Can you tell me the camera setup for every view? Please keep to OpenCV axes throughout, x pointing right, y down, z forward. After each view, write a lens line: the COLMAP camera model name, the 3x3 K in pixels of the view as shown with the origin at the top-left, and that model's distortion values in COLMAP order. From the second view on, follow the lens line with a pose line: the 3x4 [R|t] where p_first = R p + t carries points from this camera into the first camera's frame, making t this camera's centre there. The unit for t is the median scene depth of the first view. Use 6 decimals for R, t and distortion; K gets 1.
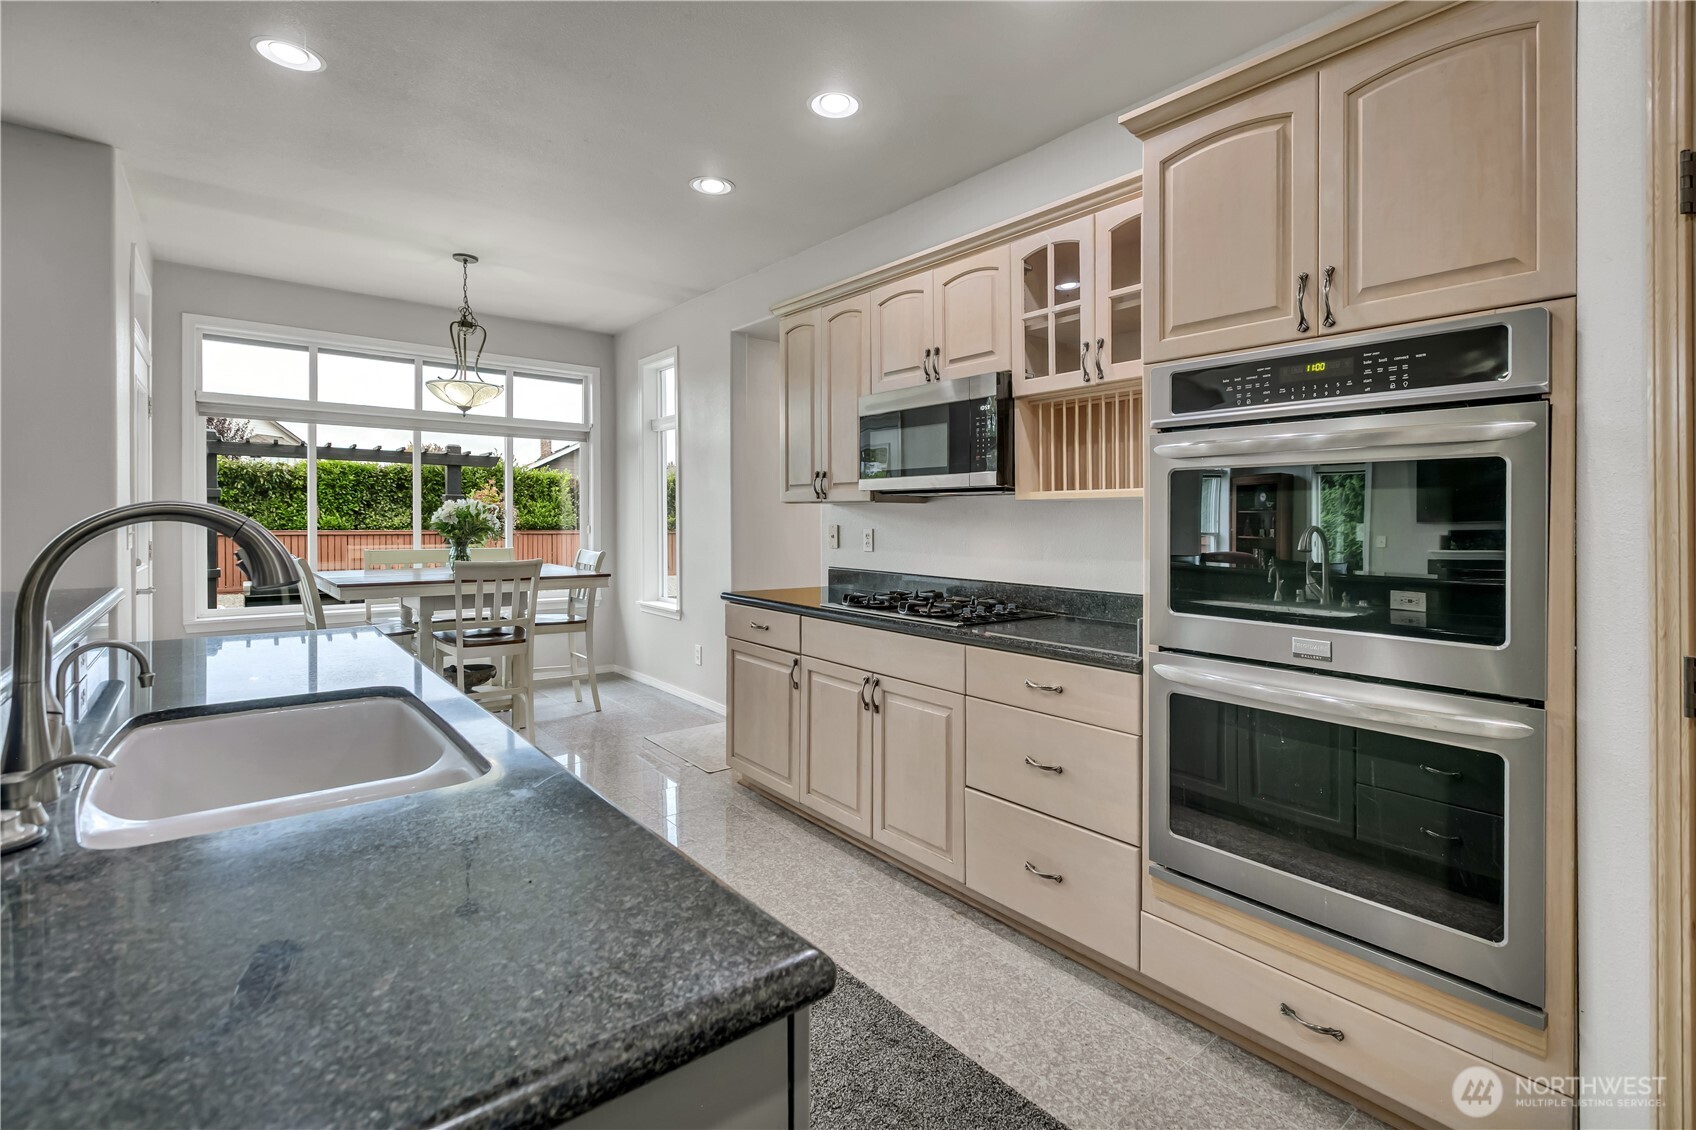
lens RADIAL K [[777.9, 0, 863.4], [0, 777.9, 515.3], [0, 0, 1]] dist [0.001831, 0.000389]
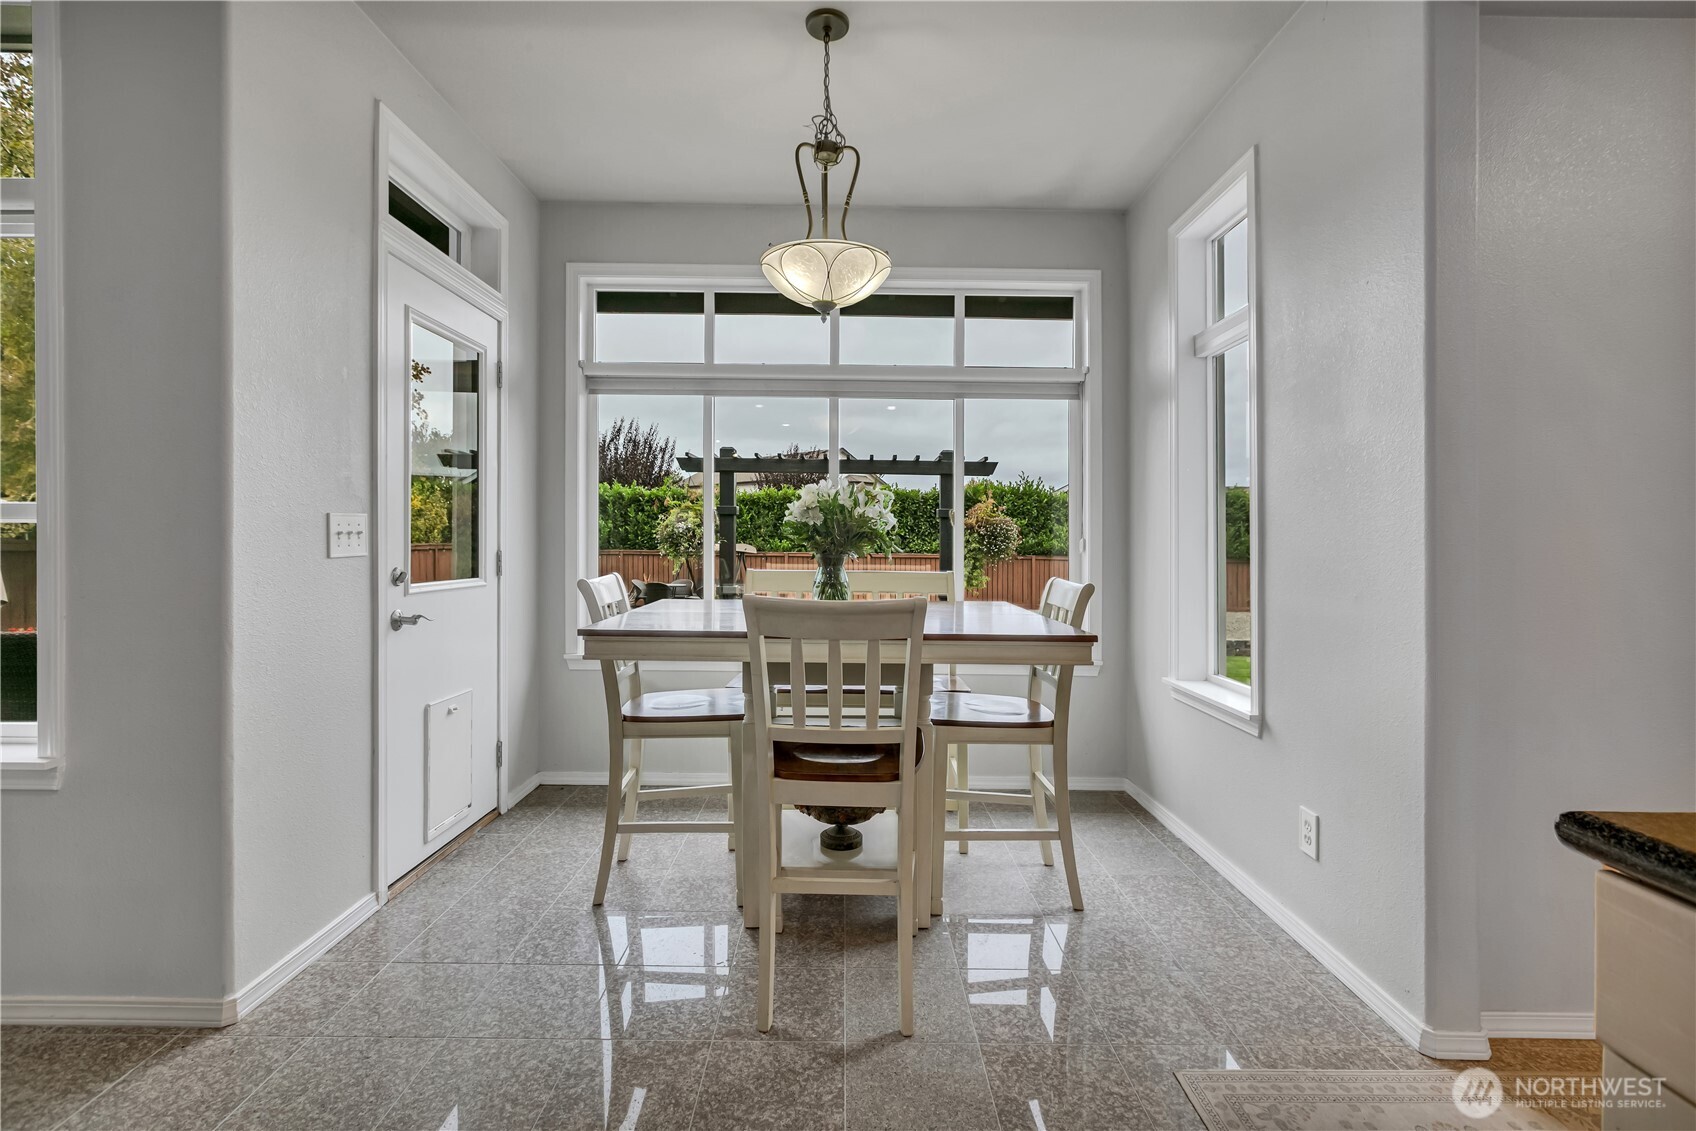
lens RADIAL K [[773.0, 0, 842.8], [0, 773.0, 535.5], [0, 0, 1]] dist [-0.000019, 0.000033]
pose [[0.773563, -0.008936, -0.633657, -0.282557], [0.003297, 0.999944, -0.010077, 0.040444], [0.633711, 0.005706, 0.773549, 0.999323]]
